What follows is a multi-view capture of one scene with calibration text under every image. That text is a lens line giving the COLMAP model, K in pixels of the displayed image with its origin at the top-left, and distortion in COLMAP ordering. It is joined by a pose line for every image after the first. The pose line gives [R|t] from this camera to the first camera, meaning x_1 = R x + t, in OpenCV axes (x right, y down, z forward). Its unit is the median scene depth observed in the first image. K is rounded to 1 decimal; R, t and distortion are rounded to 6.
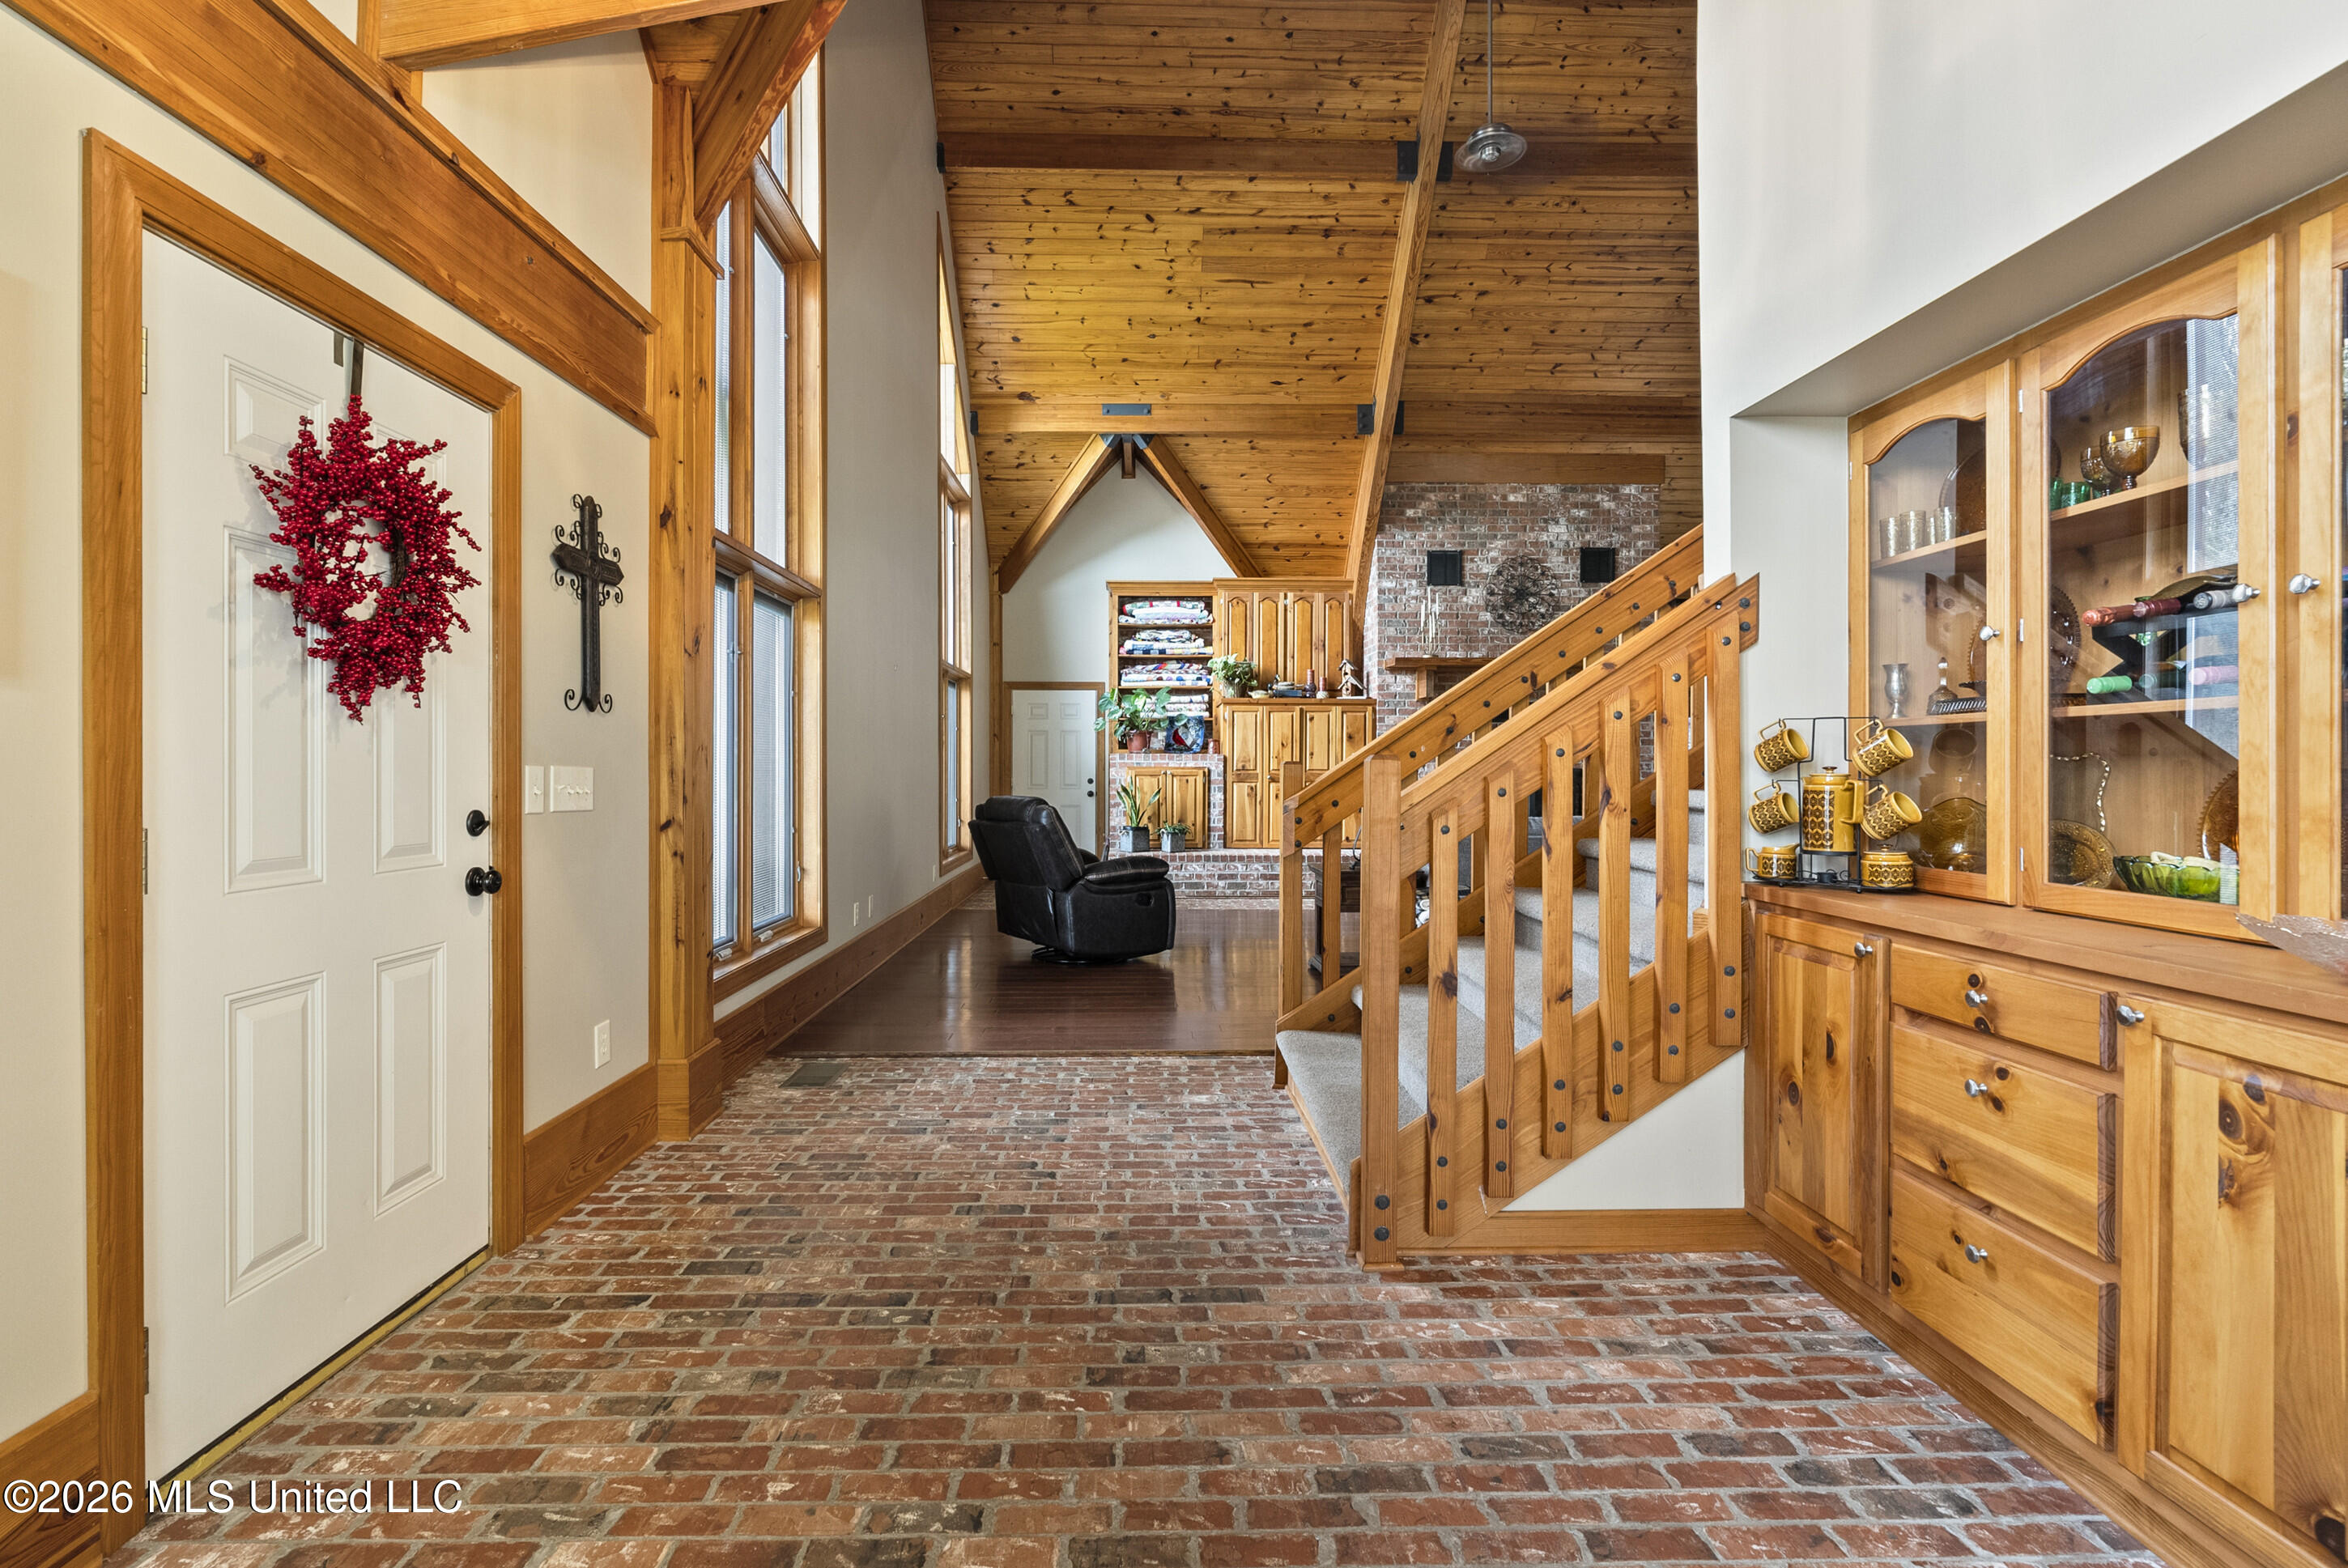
lens RADIAL K [[1057.2, 0, 1173.1], [0, 1057.2, 748.4], [0, 0, 1]] dist [-0.015430, 0.005133]
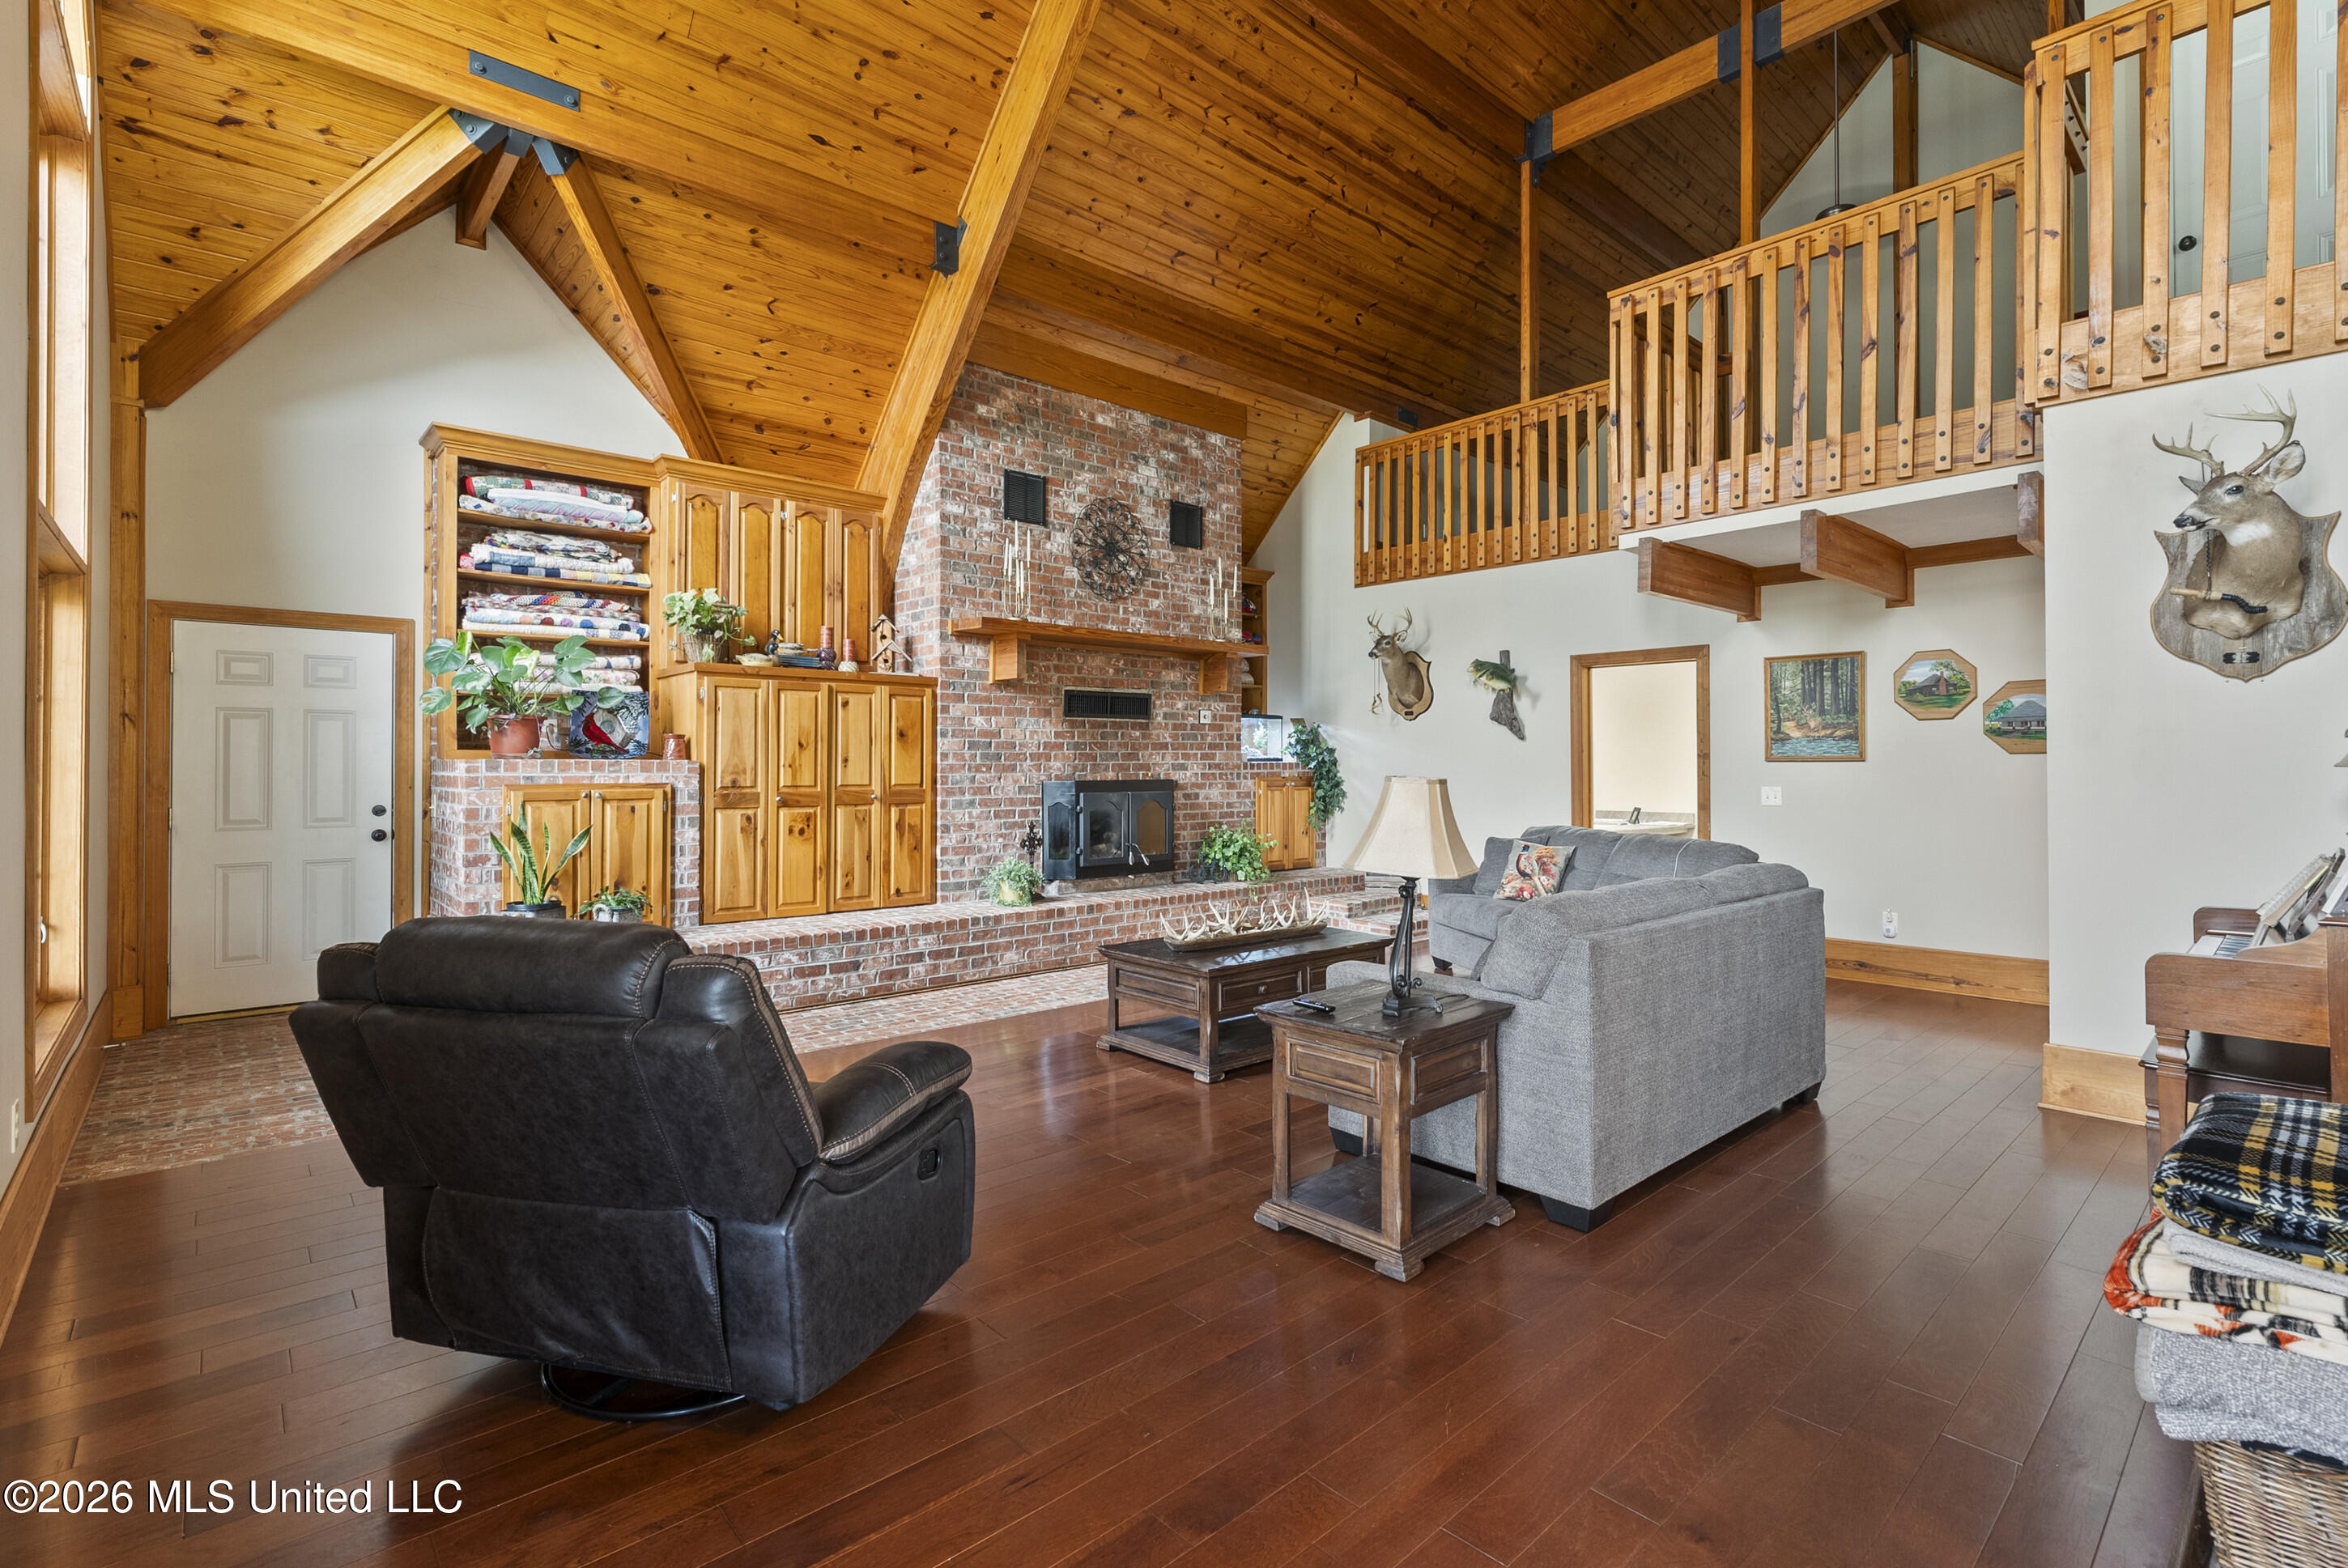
lens RADIAL K [[1057.2, 0, 1173.1], [0, 1057.2, 748.4], [0, 0, 1]] dist [-0.015430, 0.005133]
pose [[0.761898, 0.008153, 0.647646, -0.124241], [-0.011500, 0.999933, 0.000942, -0.004533], [-0.647595, -0.008166, 0.761941, 0.392287]]
